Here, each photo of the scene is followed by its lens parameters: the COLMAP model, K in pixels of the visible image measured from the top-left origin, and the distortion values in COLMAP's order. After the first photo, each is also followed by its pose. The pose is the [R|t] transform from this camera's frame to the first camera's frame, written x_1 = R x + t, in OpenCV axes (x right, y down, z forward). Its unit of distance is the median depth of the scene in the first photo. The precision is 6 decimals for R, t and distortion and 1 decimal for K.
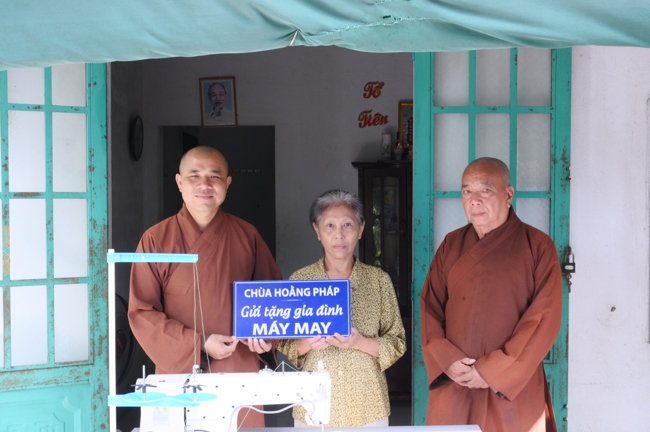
lens RADIAL K [[997.0, 0, 325.9], [0, 997.0, 247.2], [0, 0, 1]] dist [0.002273, 0.006879]
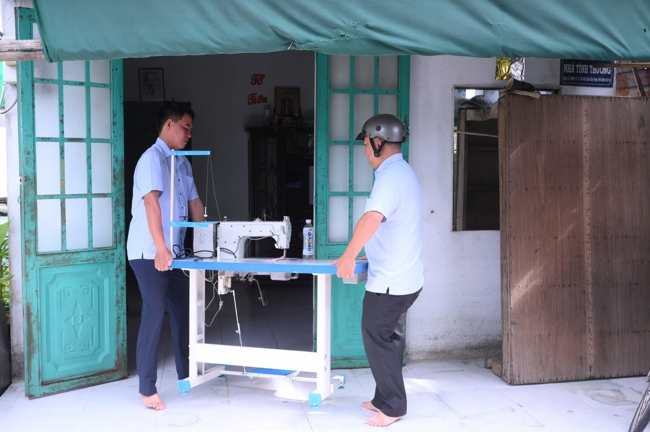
lens RADIAL K [[698.5, 0, 325.0], [0, 698.5, 216.0], [0, 0, 1]] dist [-0.036412, 0.026716]
pose [[0.983813, -0.008504, 0.178998, -0.108544], [0.002447, 0.999418, 0.034032, 0.029939], [-0.179183, -0.033044, 0.983261, -0.138994]]
